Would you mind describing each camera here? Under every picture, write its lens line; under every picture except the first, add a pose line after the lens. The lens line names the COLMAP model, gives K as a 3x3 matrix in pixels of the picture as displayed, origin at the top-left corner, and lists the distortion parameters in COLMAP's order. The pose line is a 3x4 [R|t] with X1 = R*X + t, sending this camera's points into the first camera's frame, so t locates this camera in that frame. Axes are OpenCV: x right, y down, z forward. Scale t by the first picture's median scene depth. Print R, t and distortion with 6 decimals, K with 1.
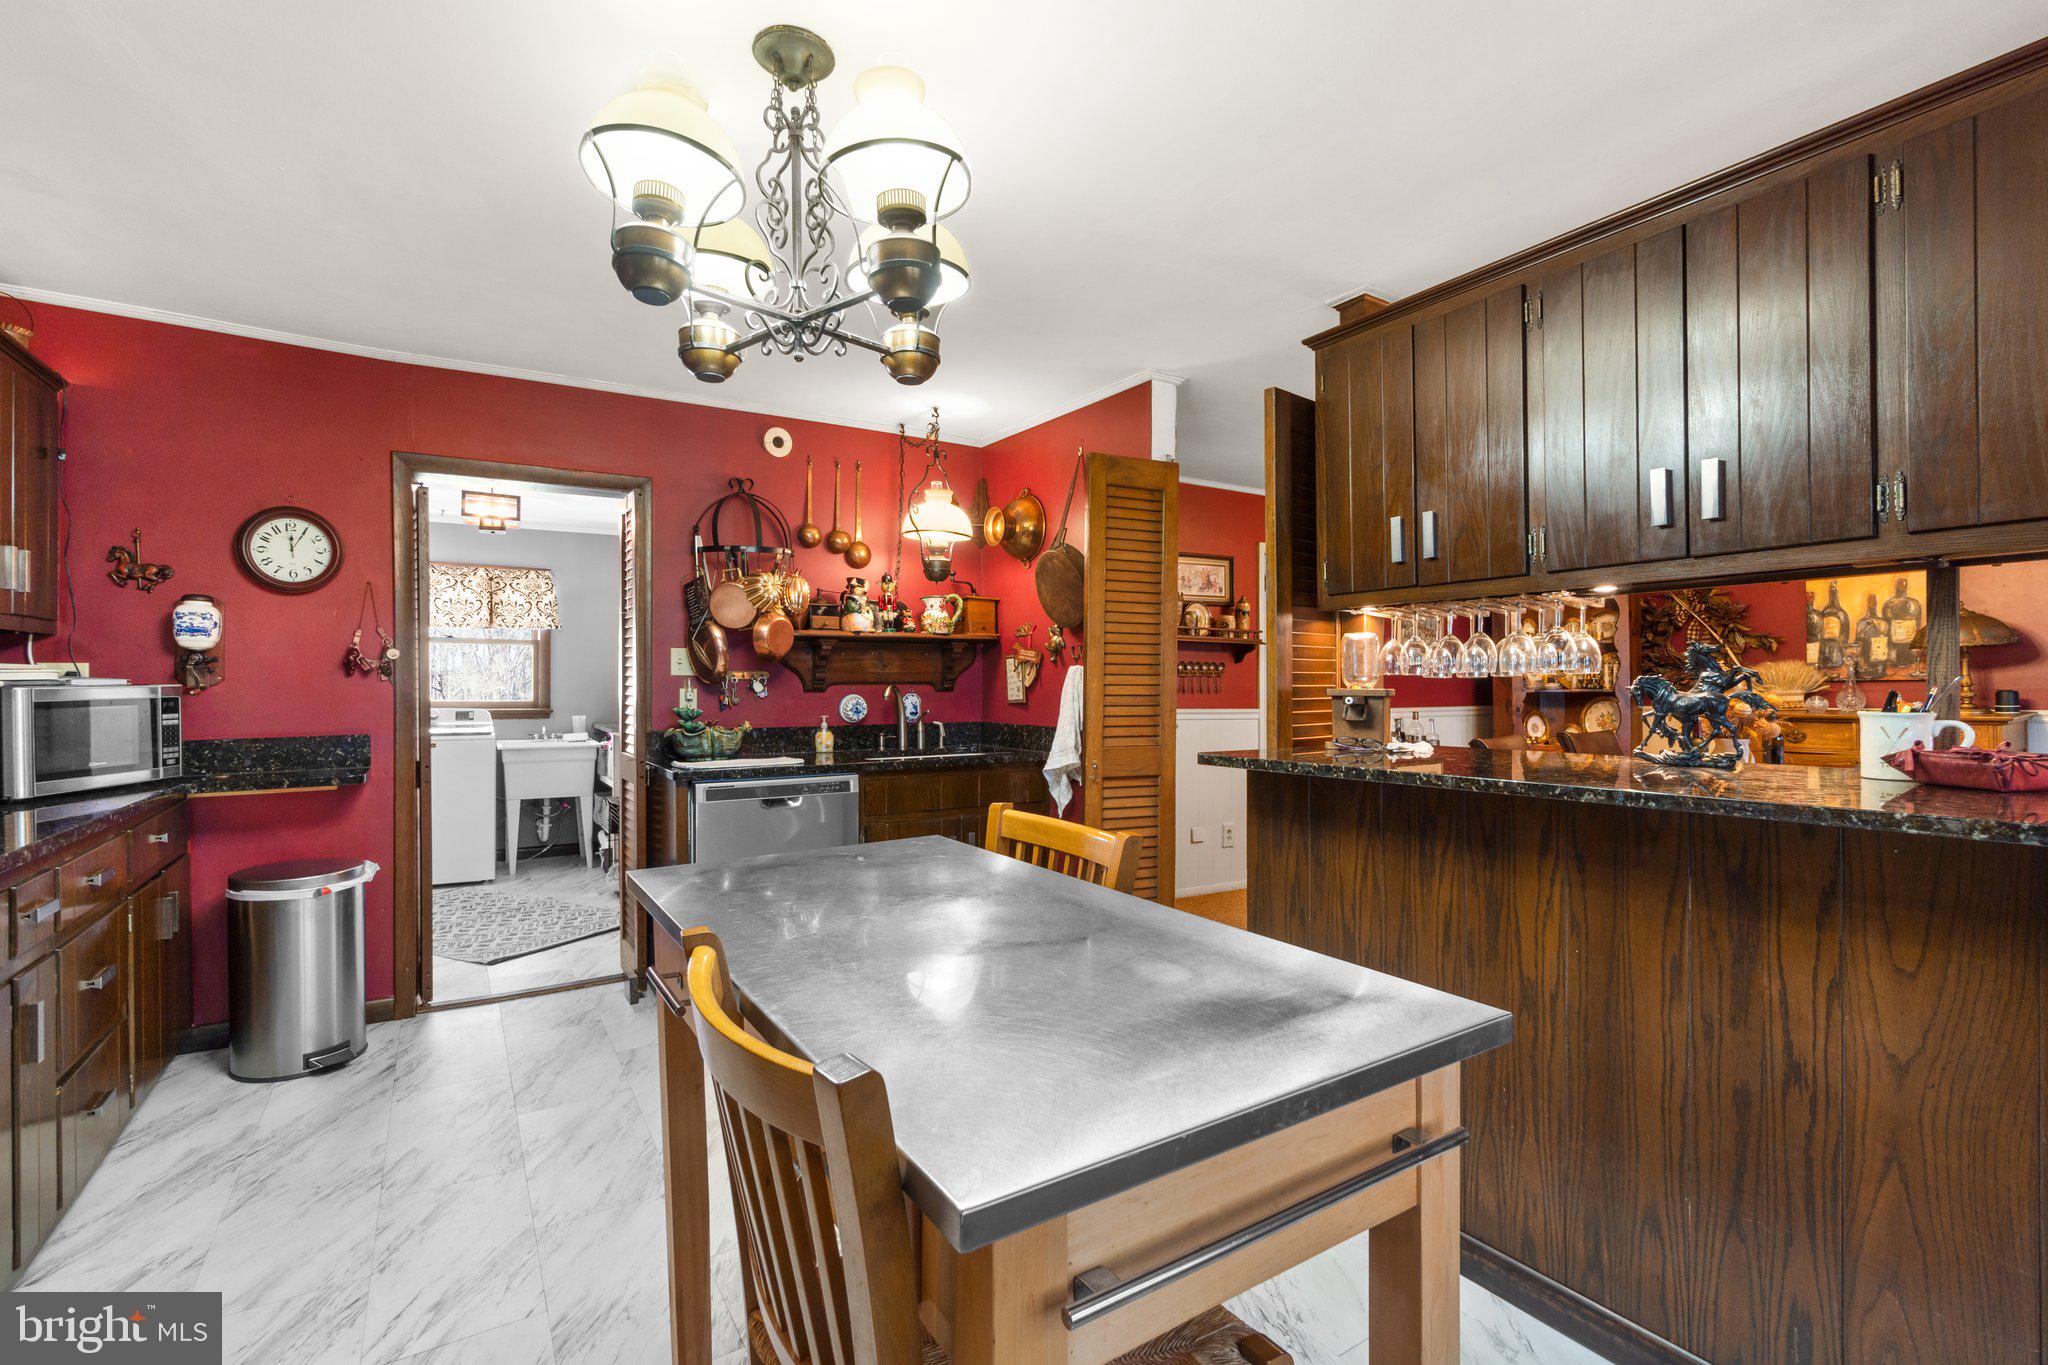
lens RADIAL K [[907.0, 0, 1027.3], [0, 907.0, 692.9], [0, 0, 1]] dist [-0.000705, -0.000020]
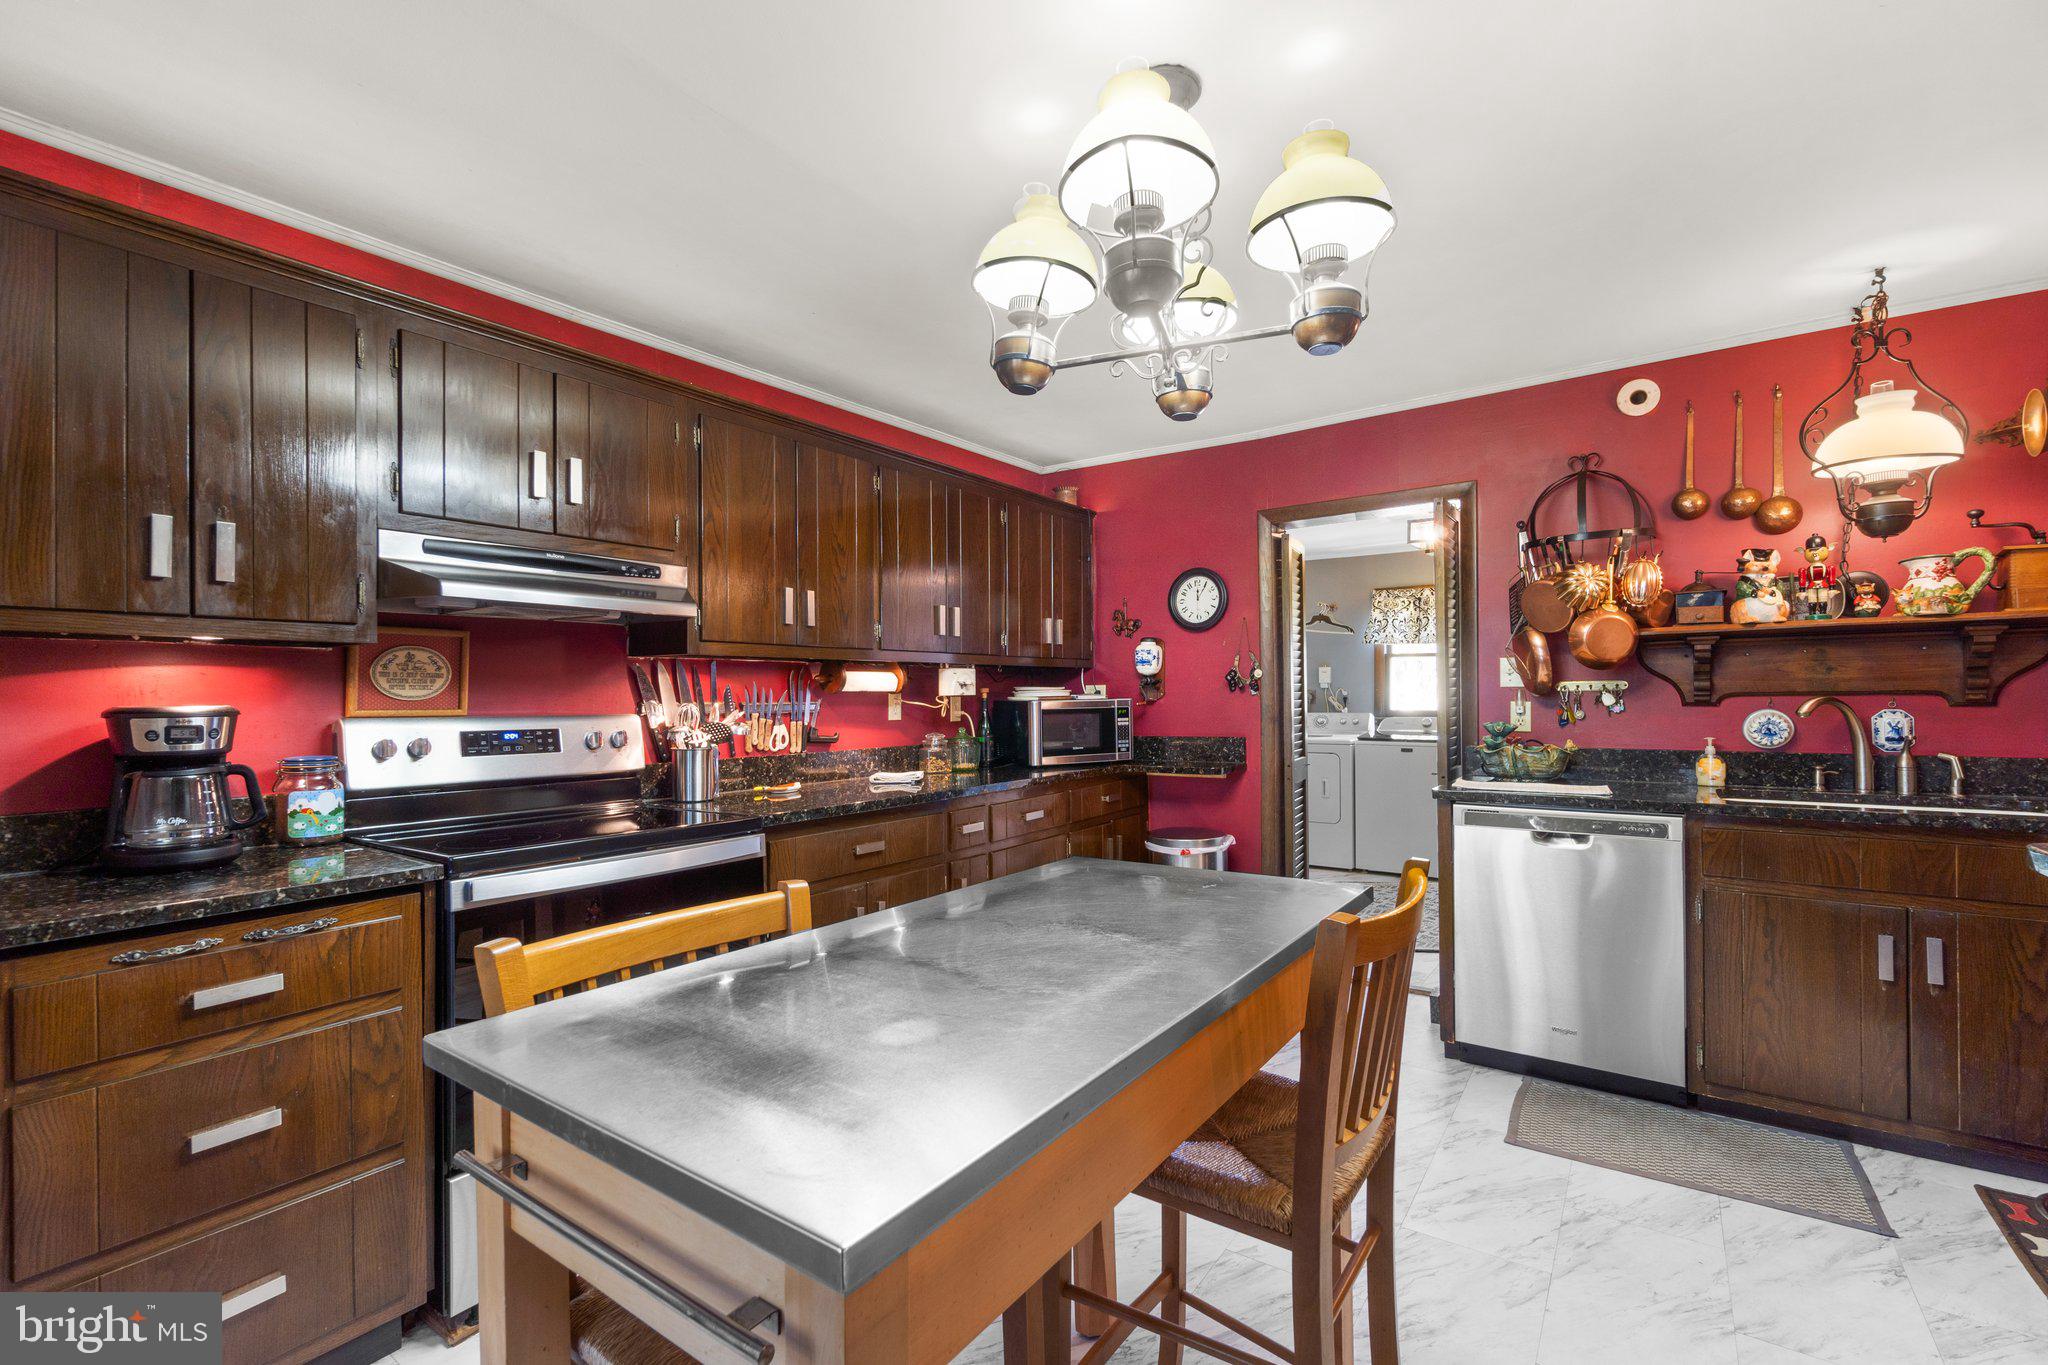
lens RADIAL K [[891.2, 0, 1029.4], [0, 891.2, 692.1], [0, 0, 1]] dist [-0.000767, -0.000001]
pose [[0.378202, -0.006999, -0.925696, 0.251206], [-0.002984, 0.999957, -0.008780, -0.004413], [0.925718, 0.006082, 0.378165, 0.194469]]
